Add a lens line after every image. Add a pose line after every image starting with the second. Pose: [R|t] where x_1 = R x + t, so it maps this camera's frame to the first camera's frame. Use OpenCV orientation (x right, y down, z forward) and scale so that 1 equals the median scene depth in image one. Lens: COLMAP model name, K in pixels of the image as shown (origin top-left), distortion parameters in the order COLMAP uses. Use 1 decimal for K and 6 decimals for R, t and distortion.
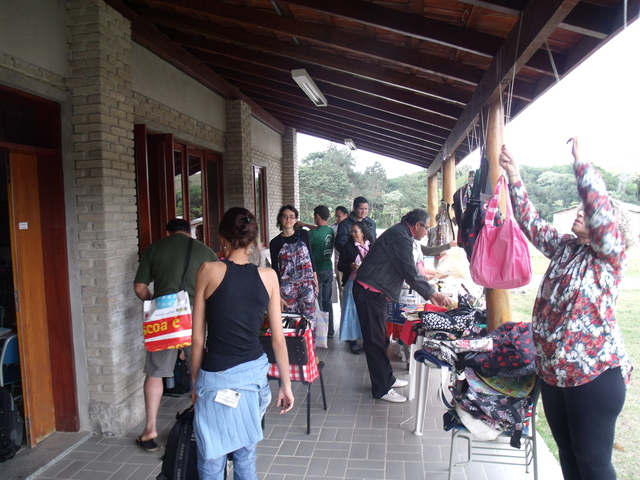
lens RADIAL K [[509.4, 0, 320.0], [0, 509.4, 240.0], [0, 0, 1]] dist [-0.132075, 0.101101]
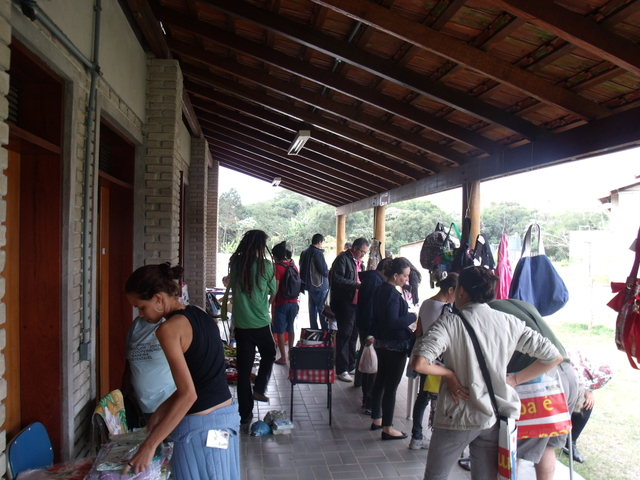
lens RADIAL K [[509.4, 0, 320.0], [0, 509.4, 240.0], [0, 0, 1]] dist [-0.132075, 0.101101]
pose [[0.956244, 0.043957, 0.289249, -0.437455], [-0.028699, 0.997974, -0.056785, -0.004042], [-0.291159, 0.045999, 0.955568, -0.217887]]
